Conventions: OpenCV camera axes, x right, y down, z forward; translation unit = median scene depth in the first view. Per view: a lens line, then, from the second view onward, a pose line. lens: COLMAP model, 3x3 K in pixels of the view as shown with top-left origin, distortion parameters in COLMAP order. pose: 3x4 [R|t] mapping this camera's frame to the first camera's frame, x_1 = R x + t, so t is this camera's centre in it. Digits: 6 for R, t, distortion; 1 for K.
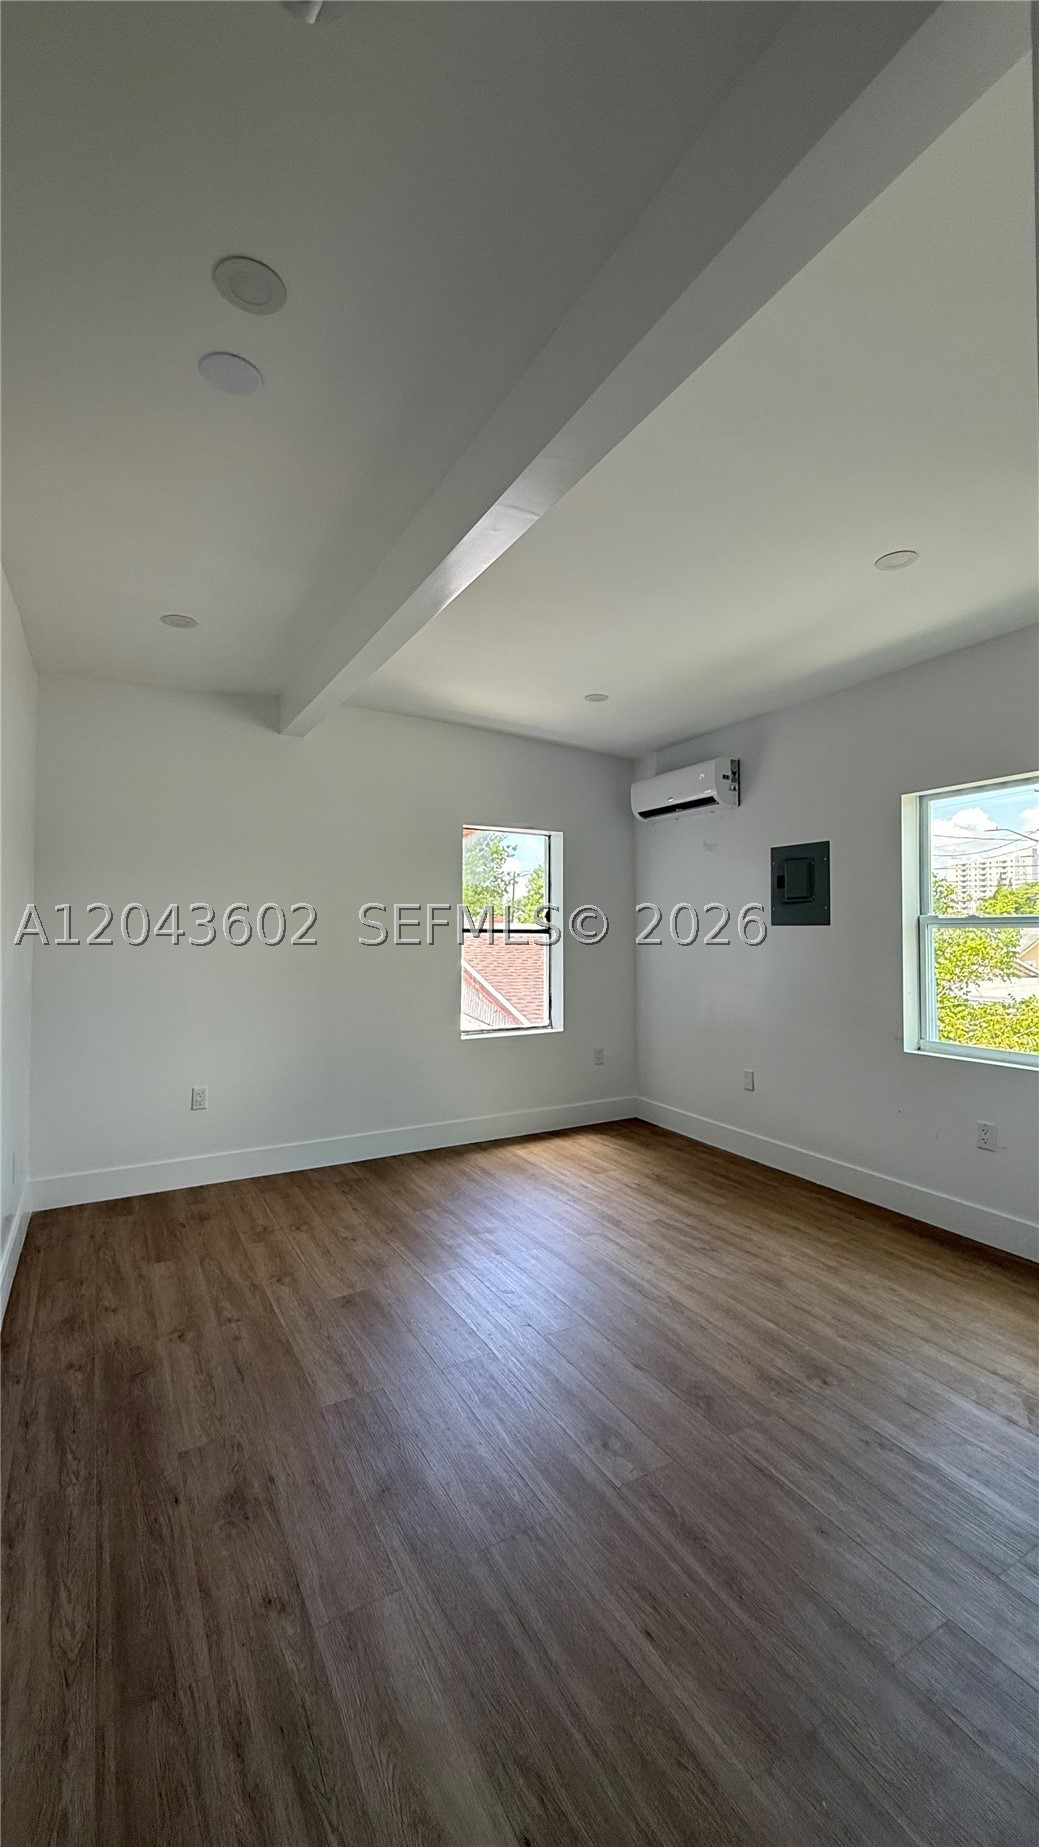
lens RADIAL K [[735.8, 0, 519.6], [0, 735.8, 919.1], [0, 0, 1]] dist [-0.002325, -0.000167]
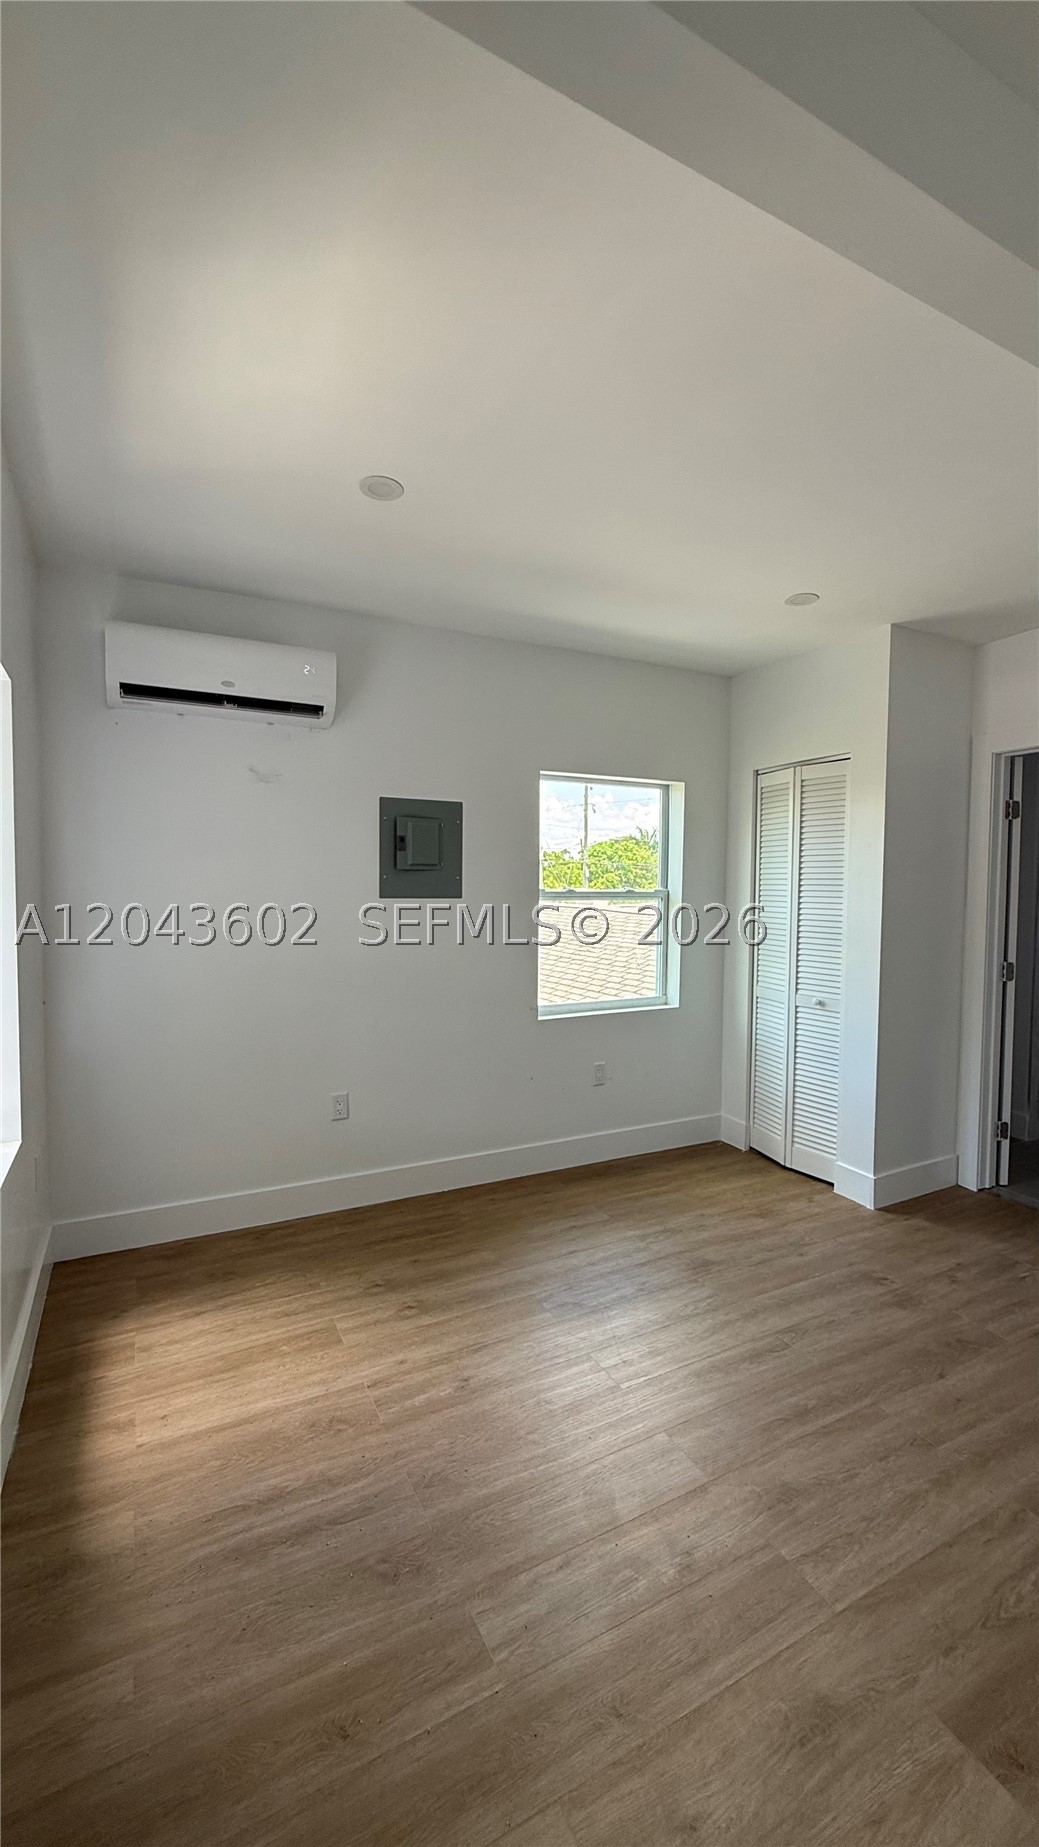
lens RADIAL K [[735.8, 0, 519.6], [0, 735.8, 919.1], [0, 0, 1]] dist [-0.002325, -0.000167]
pose [[0.044576, -0.044759, 0.998003, -0.539170], [-0.023411, 0.998675, 0.045835, -0.010271], [-0.998732, -0.025407, 0.043469, 1.038682]]
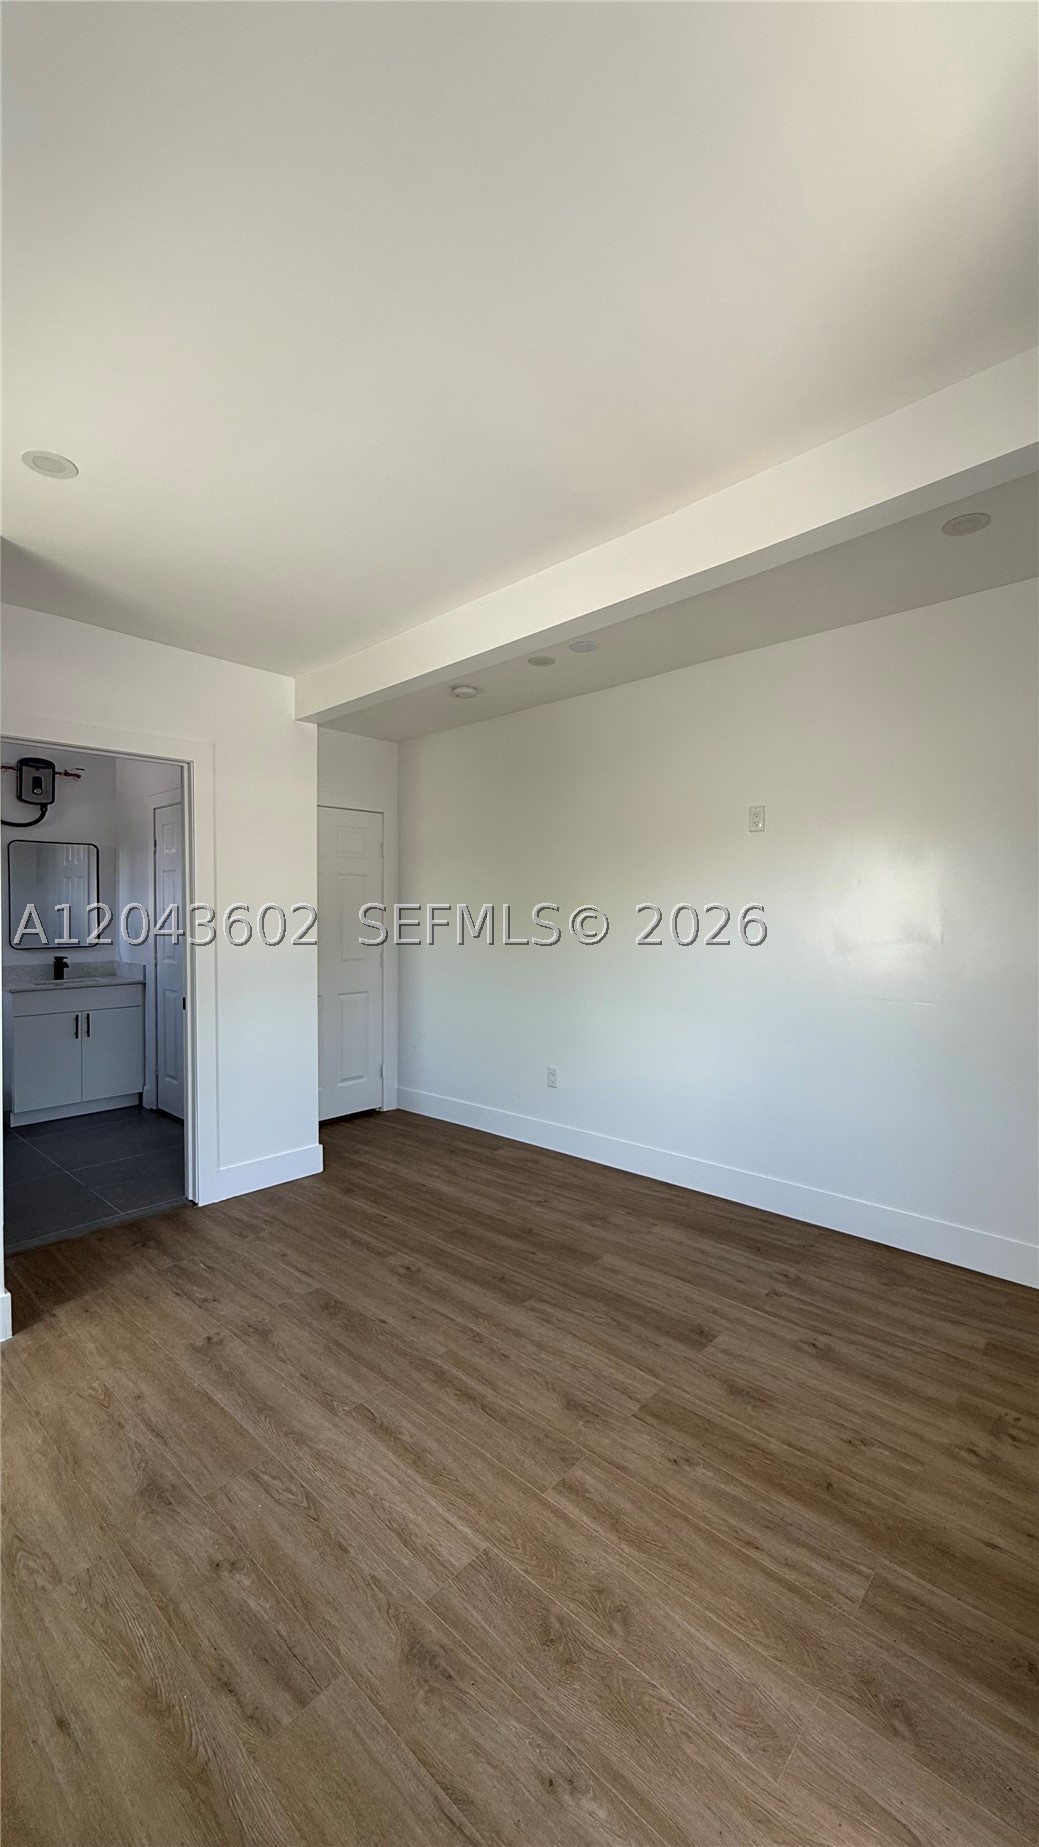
lens RADIAL K [[735.8, 0, 519.6], [0, 735.8, 919.1], [0, 0, 1]] dist [-0.002325, -0.000167]
pose [[-0.952999, 0.005877, -0.302916, 0.200752], [0.005219, 0.999982, 0.002984, 0.006592], [0.302928, 0.001263, -0.953013, 1.433745]]
